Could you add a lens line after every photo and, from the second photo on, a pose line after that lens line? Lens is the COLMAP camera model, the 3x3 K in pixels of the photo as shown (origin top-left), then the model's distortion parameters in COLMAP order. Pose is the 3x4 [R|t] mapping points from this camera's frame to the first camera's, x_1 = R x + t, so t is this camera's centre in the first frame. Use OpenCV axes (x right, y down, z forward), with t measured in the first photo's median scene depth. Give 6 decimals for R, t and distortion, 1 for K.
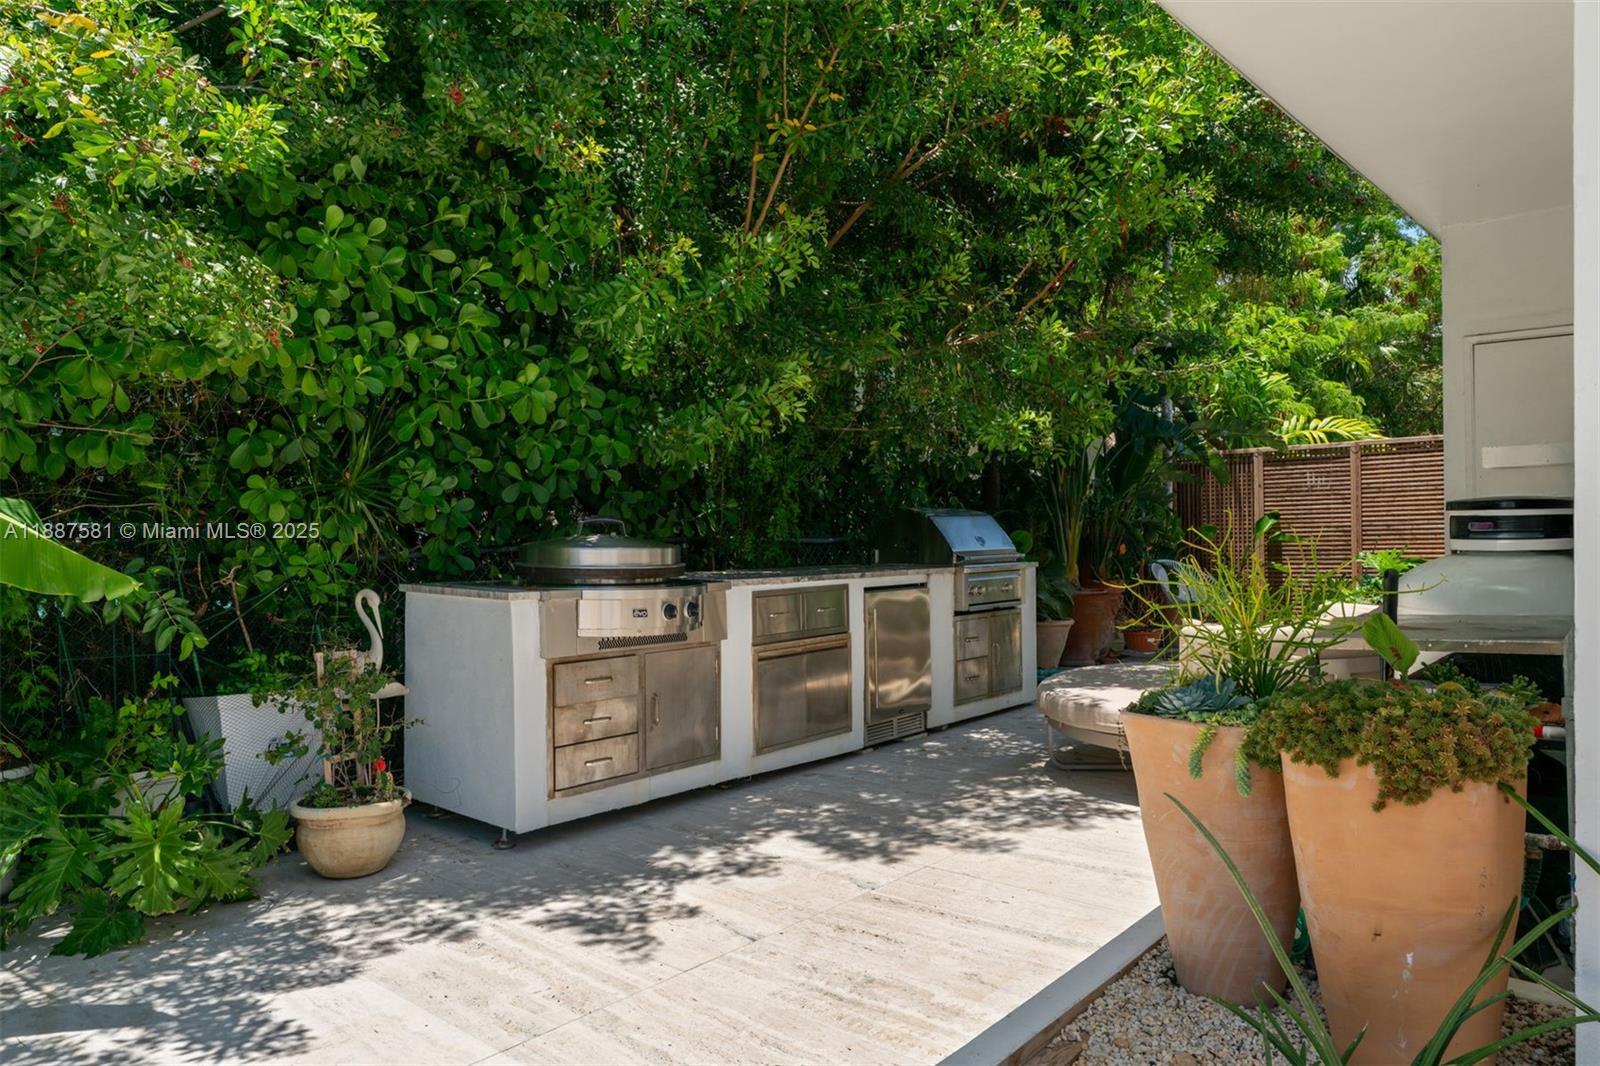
lens RADIAL K [[1002.9, 0, 800.0], [0, 1002.9, 533.0], [0, 0, 1]] dist [0.000566, -0.000065]
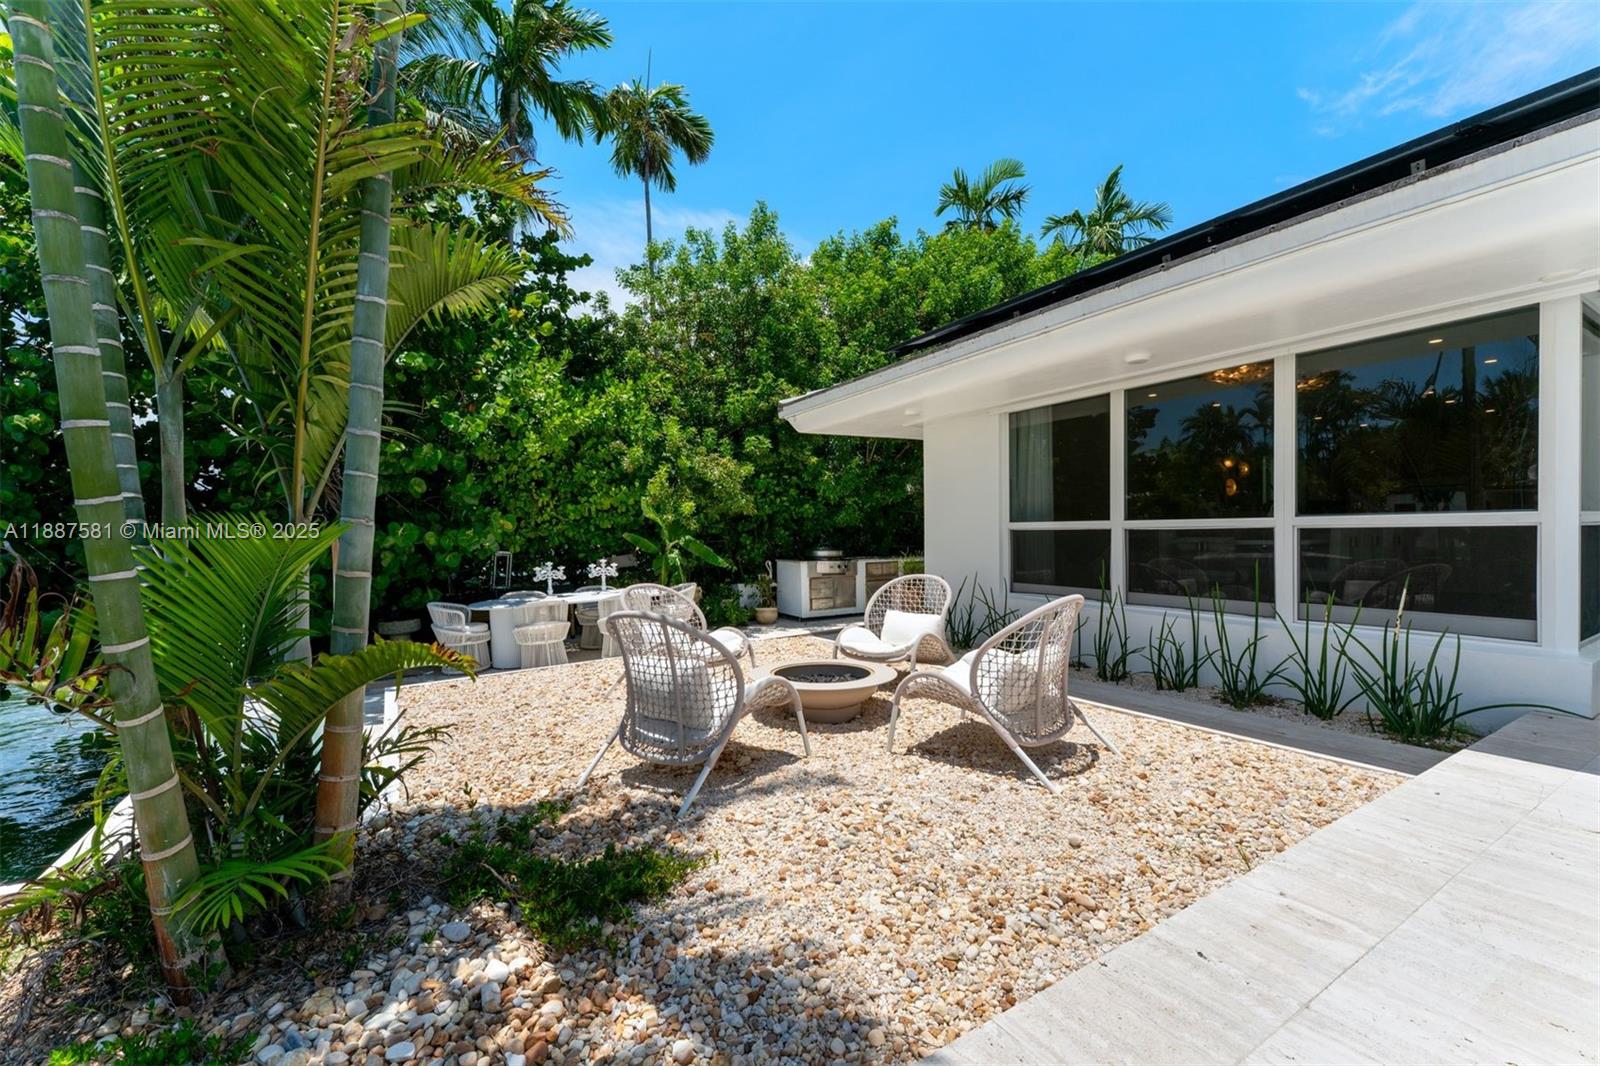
lens RADIAL K [[1002.9, 0, 800.0], [0, 1002.9, 533.0], [0, 0, 1]] dist [0.000566, -0.000065]
pose [[0.929137, -0.007651, -0.369657, 1.206491], [0.007001, 0.999971, -0.003099, -0.044355], [0.369670, 0.000291, 0.929163, -2.767878]]
